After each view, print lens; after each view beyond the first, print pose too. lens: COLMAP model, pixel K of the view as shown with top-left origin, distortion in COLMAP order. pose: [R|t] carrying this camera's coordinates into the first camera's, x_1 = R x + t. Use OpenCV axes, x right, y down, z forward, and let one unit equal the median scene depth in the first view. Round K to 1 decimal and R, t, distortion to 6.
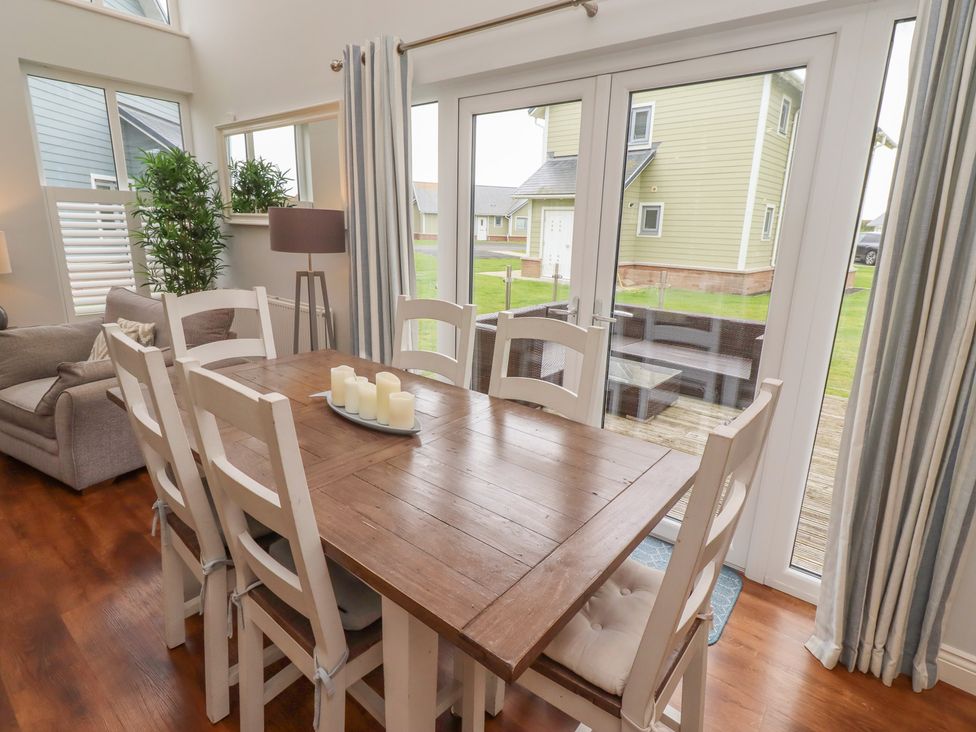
lens RADIAL K [[531.6, 0, 489.0], [0, 531.6, 363.4], [0, 0, 1]] dist [0.002668, 0.000969]
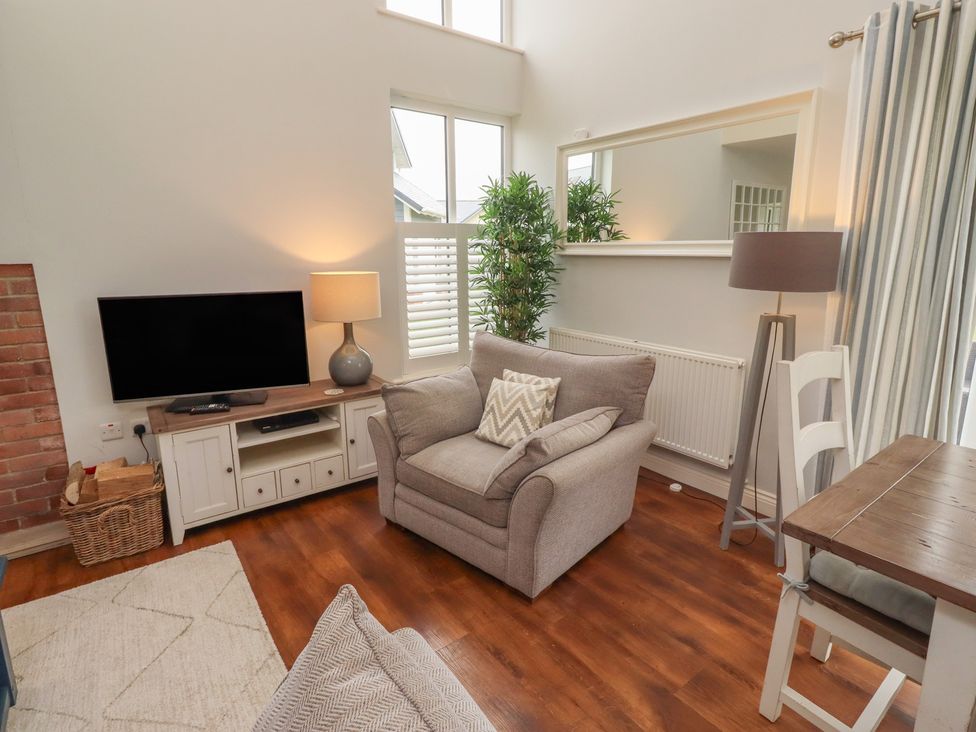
lens RADIAL K [[531.6, 0, 486.1], [0, 531.6, 366.1], [0, 0, 1]] dist [0.002668, 0.000969]
pose [[0.971725, 0.020353, -0.235235, -0.563971], [-0.029807, 0.998882, -0.036700, -0.062415], [0.234225, 0.042674, 0.971245, 0.178481]]
